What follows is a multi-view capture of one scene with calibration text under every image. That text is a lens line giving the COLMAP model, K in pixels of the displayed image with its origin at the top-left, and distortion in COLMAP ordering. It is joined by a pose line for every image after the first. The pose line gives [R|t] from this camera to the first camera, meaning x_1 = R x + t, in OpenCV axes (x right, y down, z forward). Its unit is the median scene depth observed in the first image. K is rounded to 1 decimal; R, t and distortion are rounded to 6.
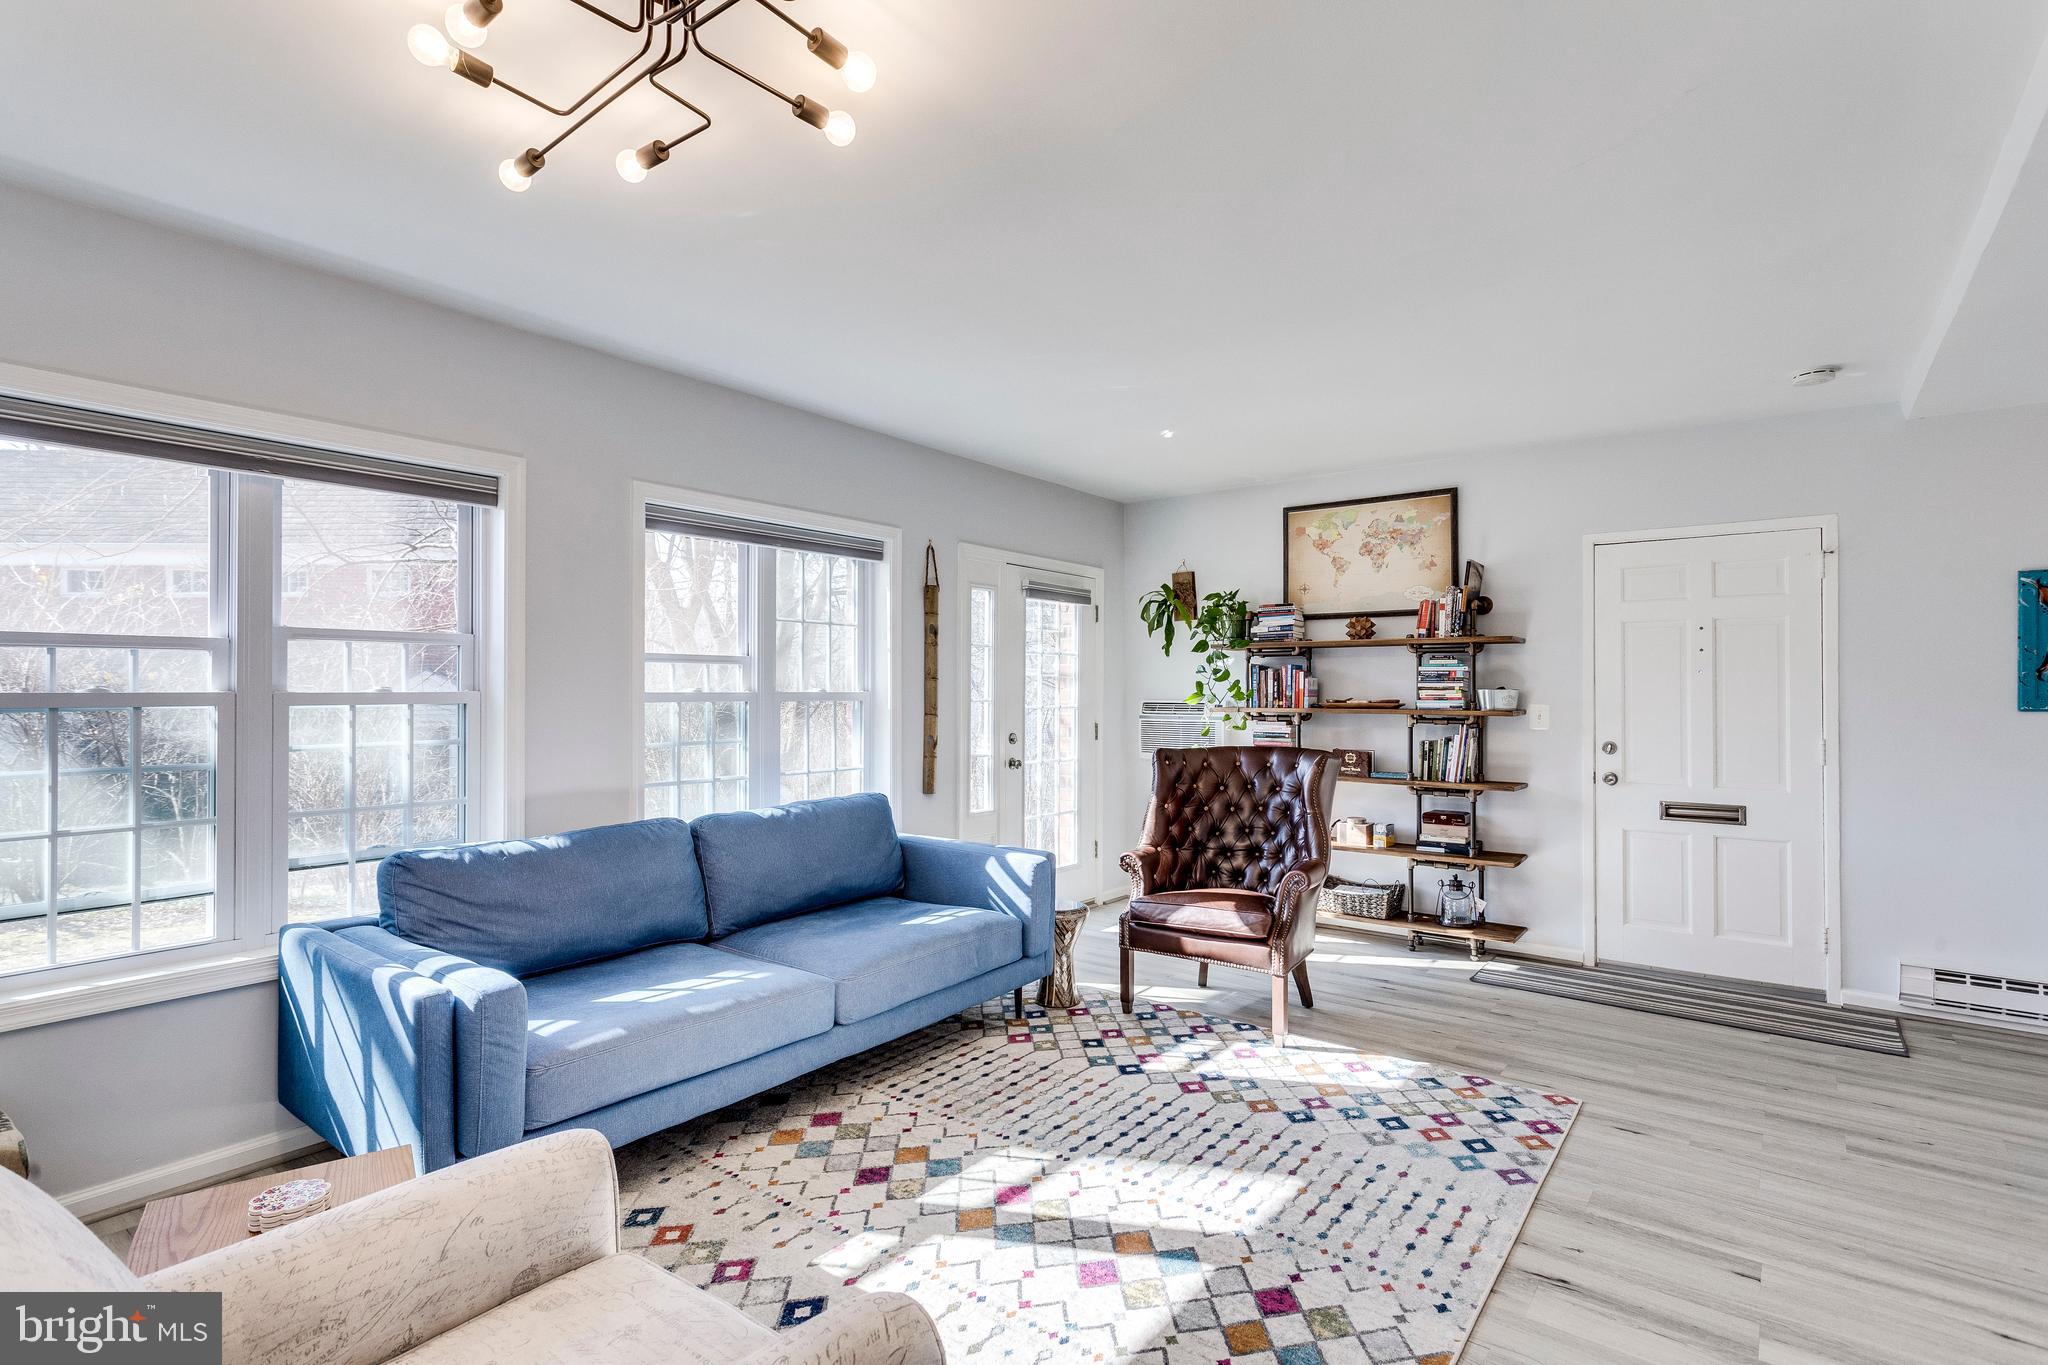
lens RADIAL K [[975.2, 0, 1013.0], [0, 975.2, 682.0], [0, 0, 1]] dist [0.006869, -0.000249]
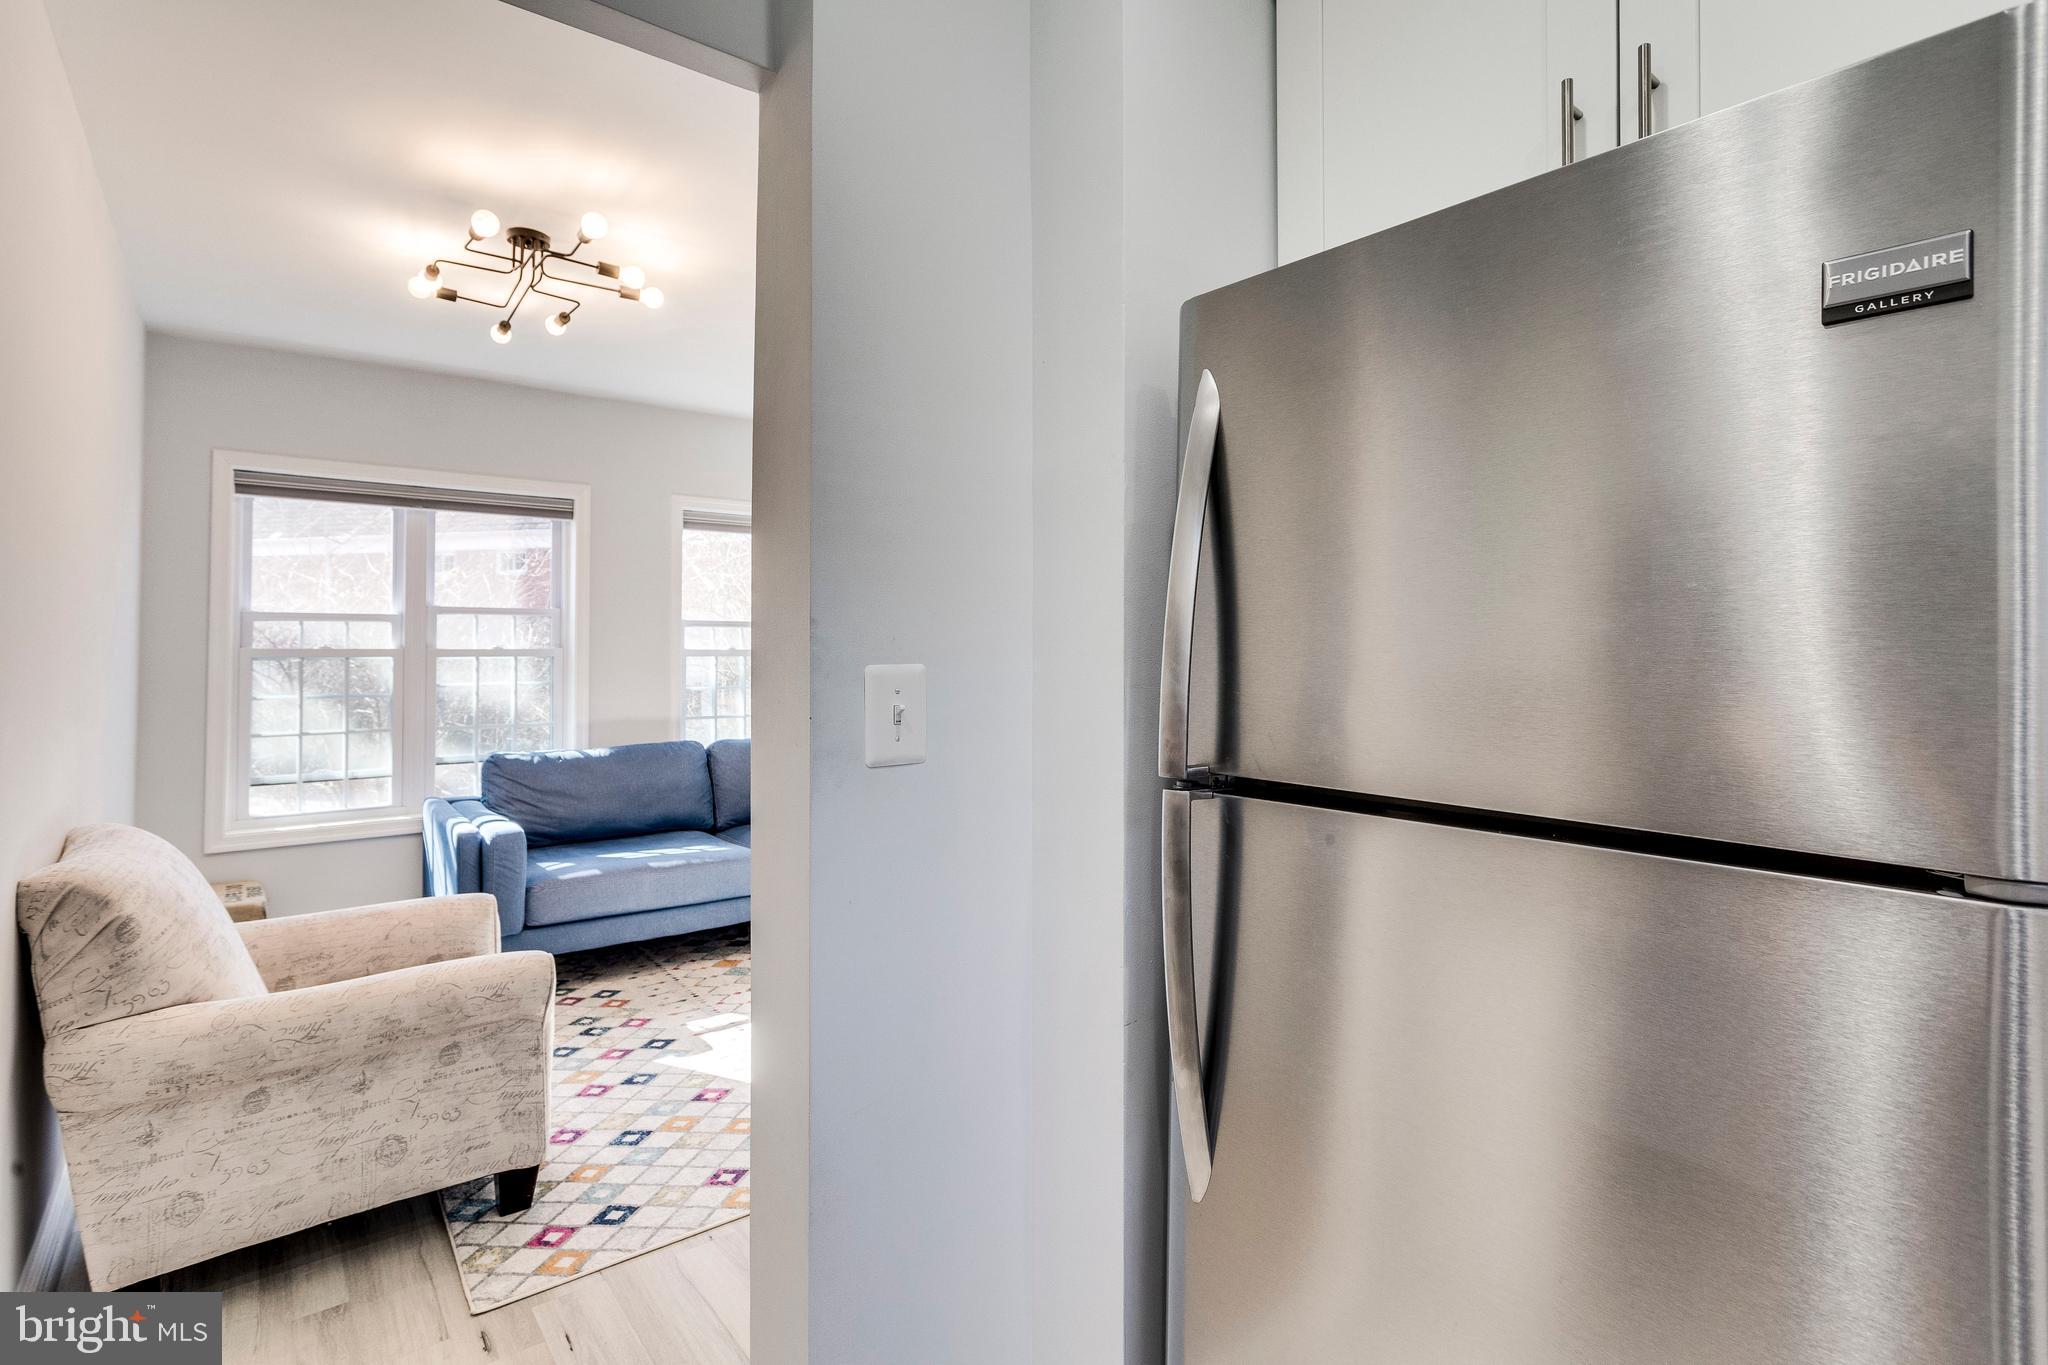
lens RADIAL K [[977.1, 0, 1026.1], [0, 977.1, 629.3], [0, 0, 1]] dist [0.000478, 0.000461]
pose [[0.972373, -0.005235, -0.233372, 0.528637], [0.002001, 0.999899, -0.014093, 0.003692], [0.233422, 0.013236, 0.972285, -0.283760]]
